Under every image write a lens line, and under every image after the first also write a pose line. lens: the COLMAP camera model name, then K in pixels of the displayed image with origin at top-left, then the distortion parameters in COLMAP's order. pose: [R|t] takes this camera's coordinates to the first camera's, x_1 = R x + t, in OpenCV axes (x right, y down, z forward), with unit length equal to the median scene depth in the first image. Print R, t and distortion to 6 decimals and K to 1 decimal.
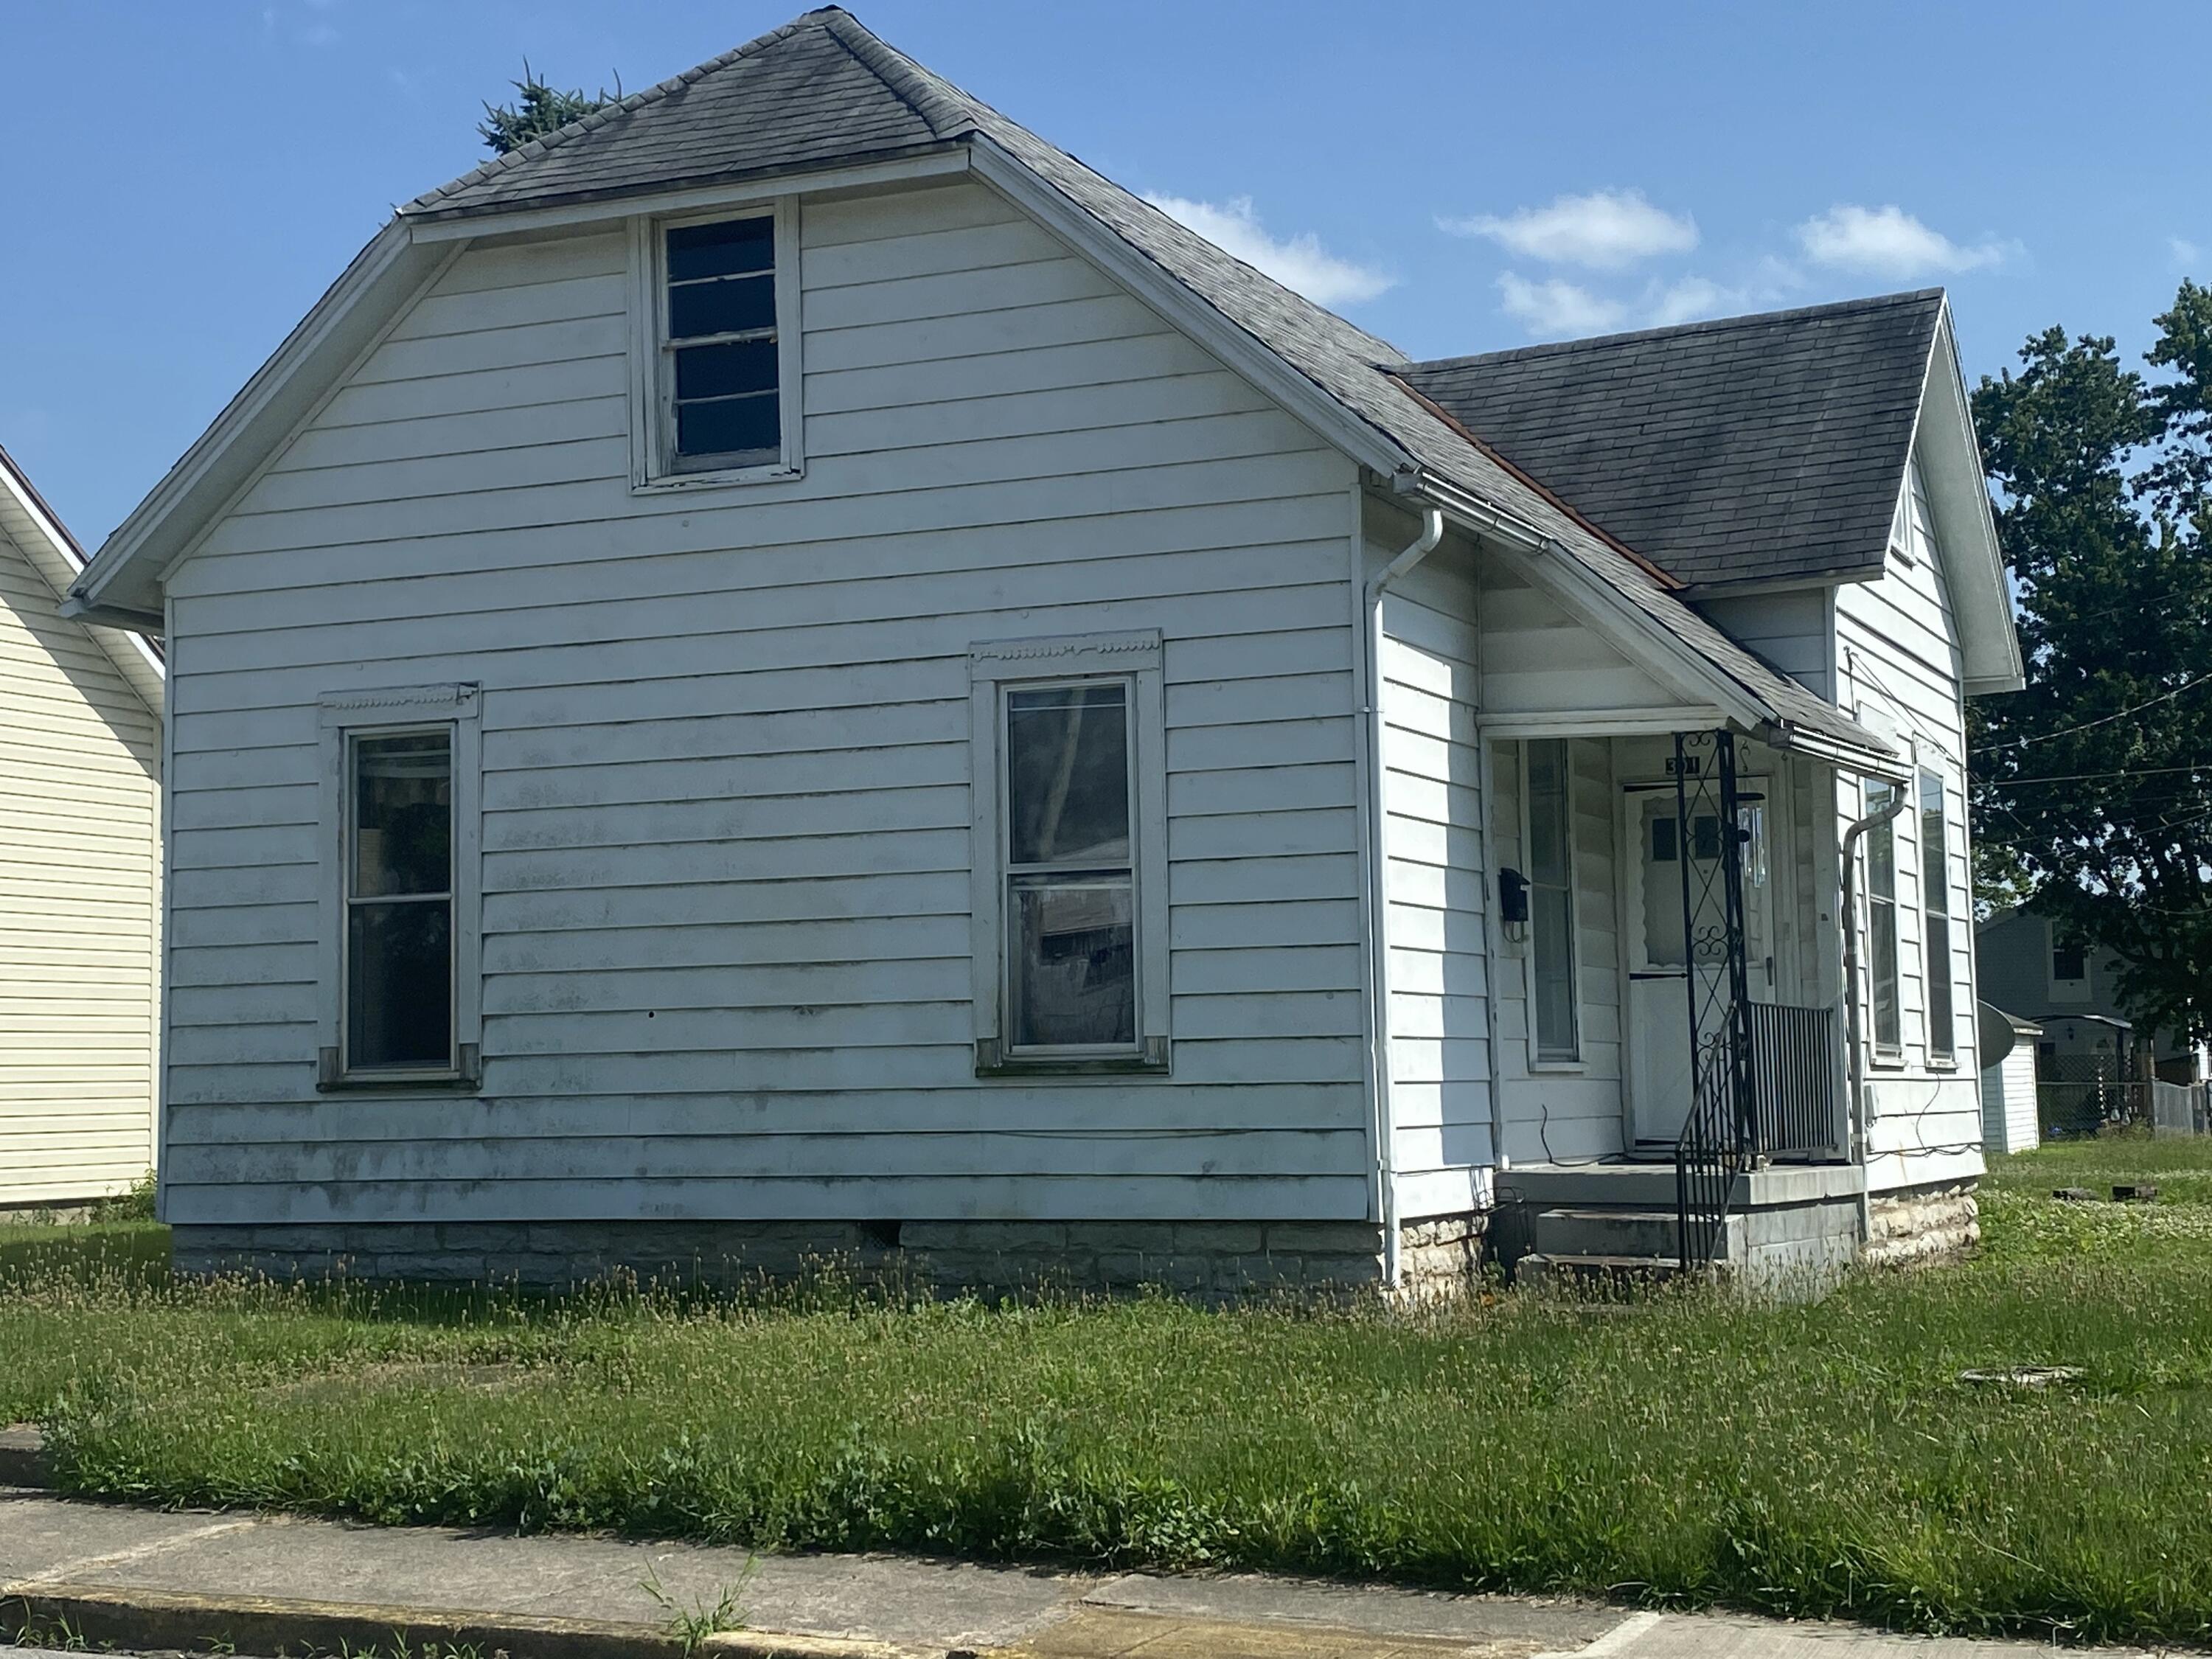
lens RADIAL K [[3261.8, 0, 1103.9], [0, 3261.8, 830.0], [0, 0, 1]] dist [0.047878, 0.000000]
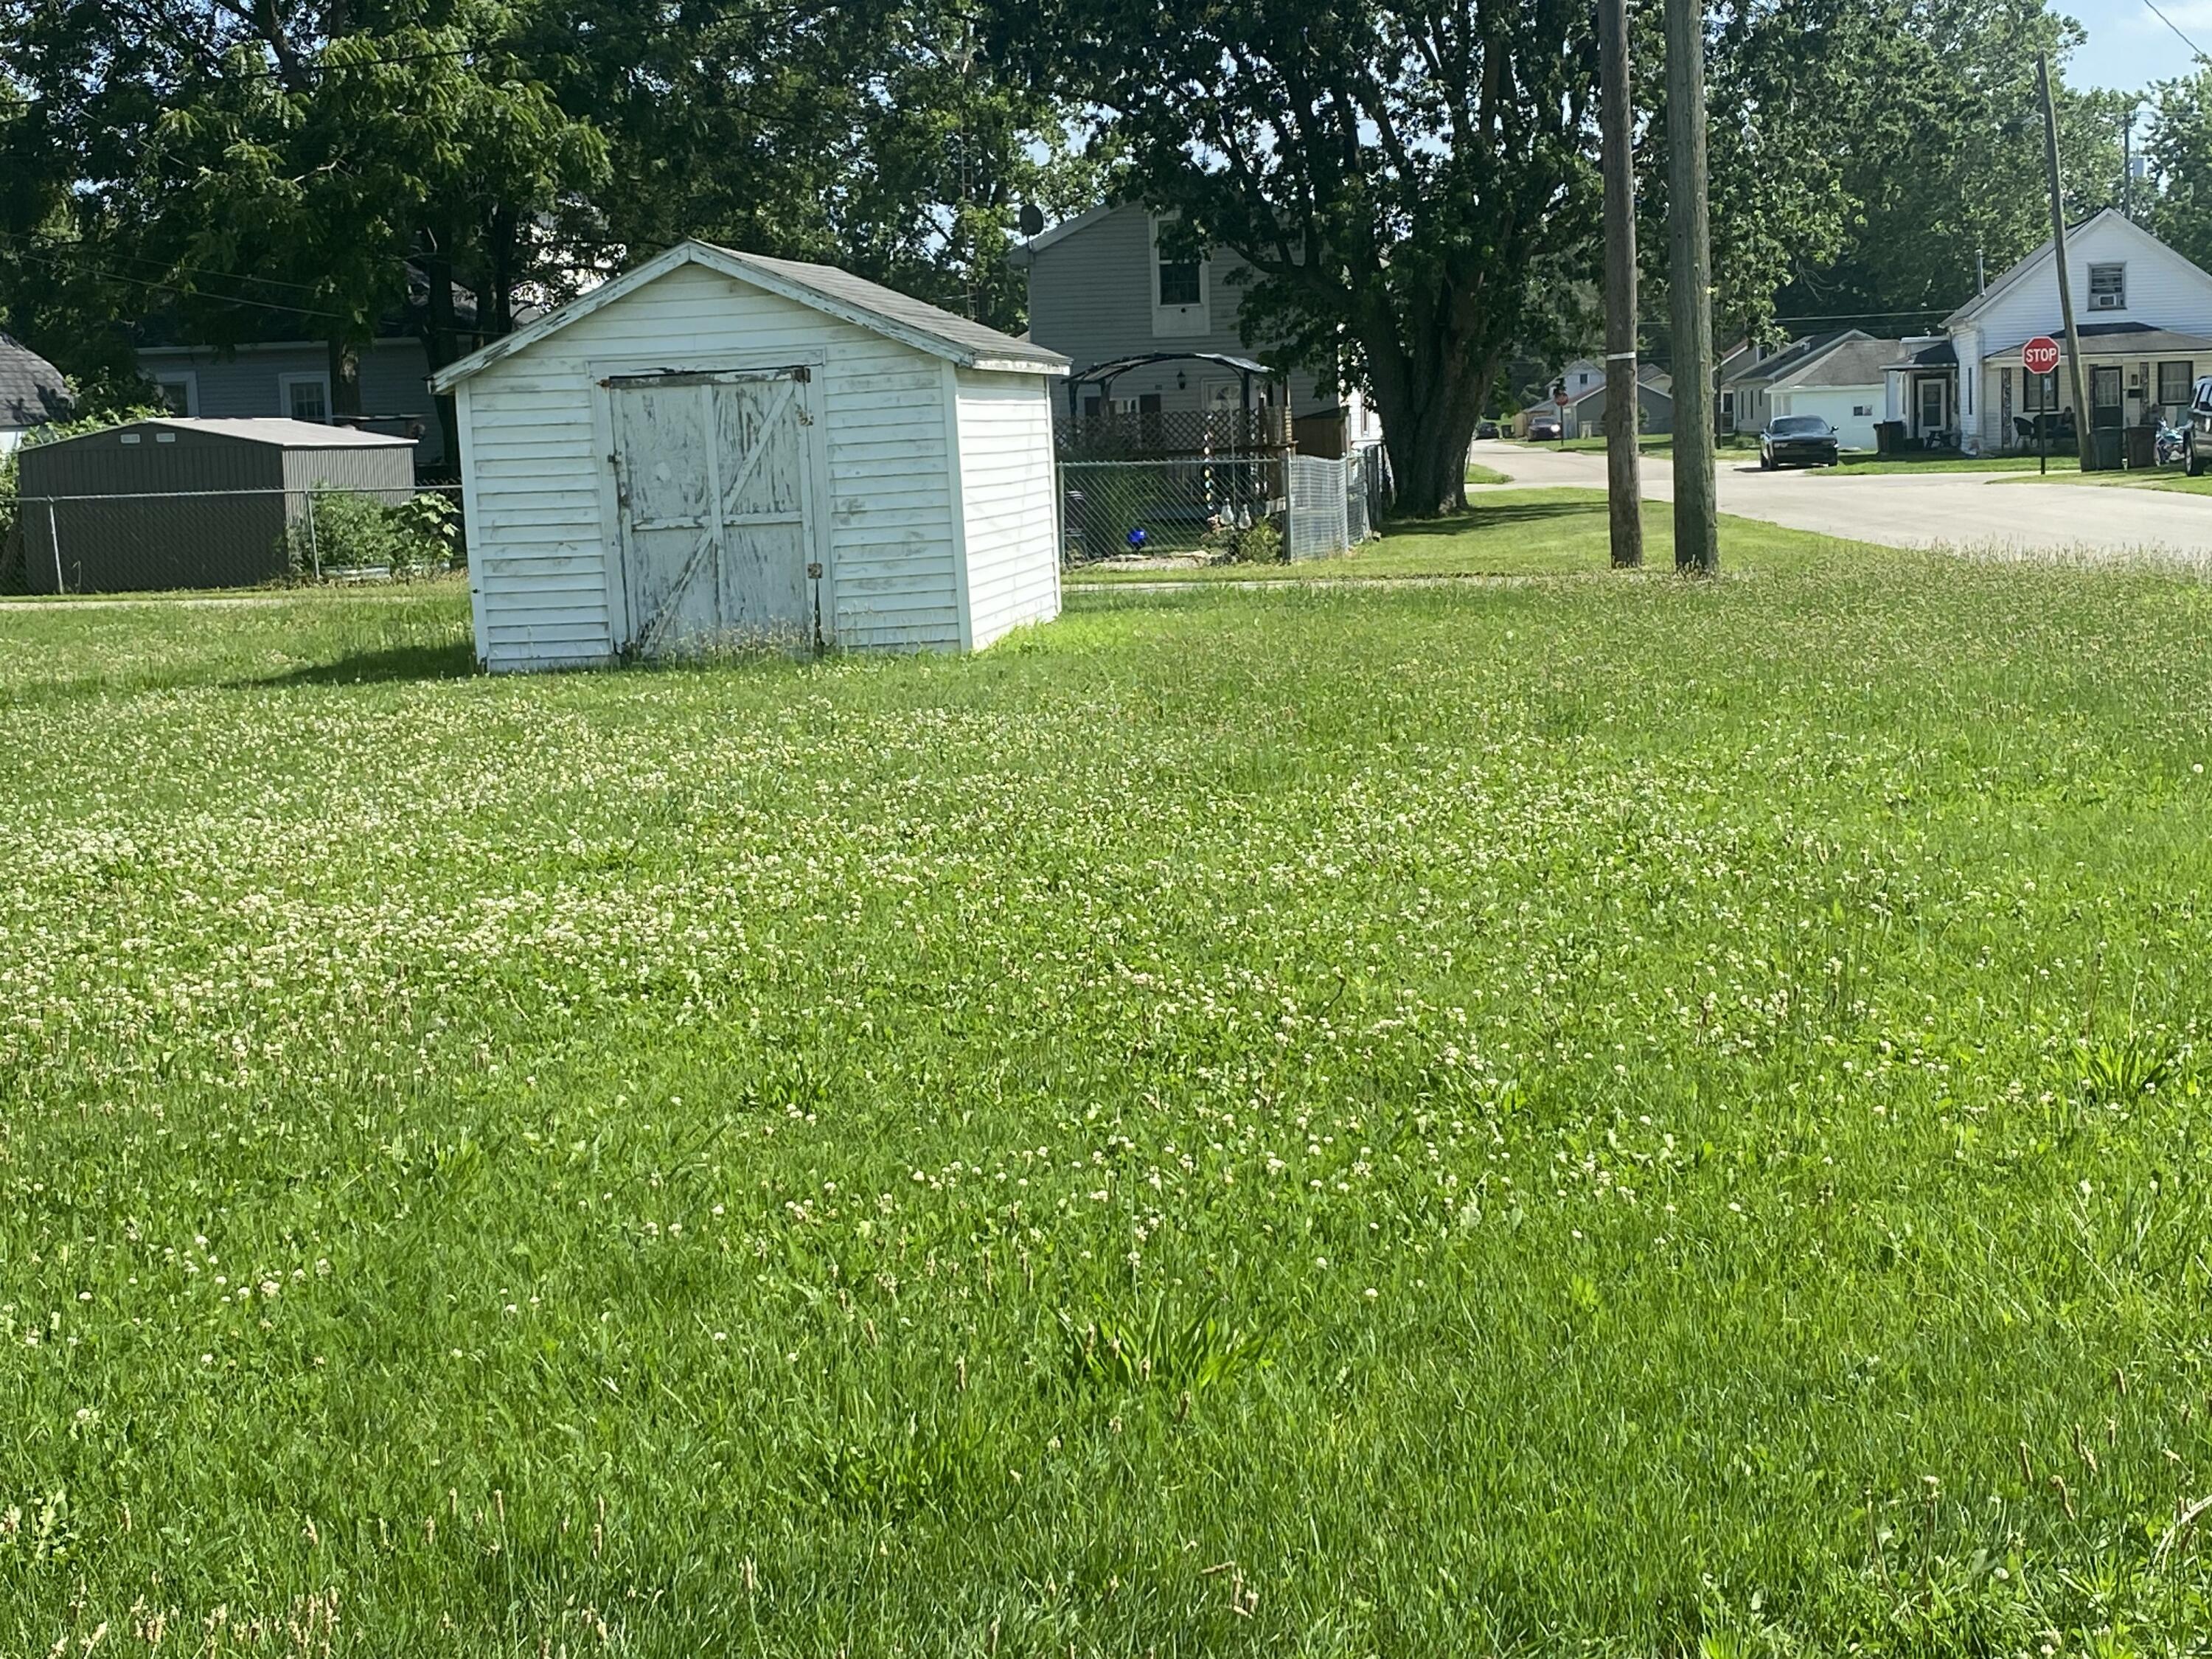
lens RADIAL K [[3261.8, 0, 1107.5], [0, 3261.8, 830.3], [0, 0, 1]] dist [0.047878, 0.000000]
pose [[0.967001, -0.046852, 0.250428, 0.106186], [-0.001987, 0.981528, 0.191307, 0.024393], [-0.254765, -0.185492, 0.949046, 0.339353]]
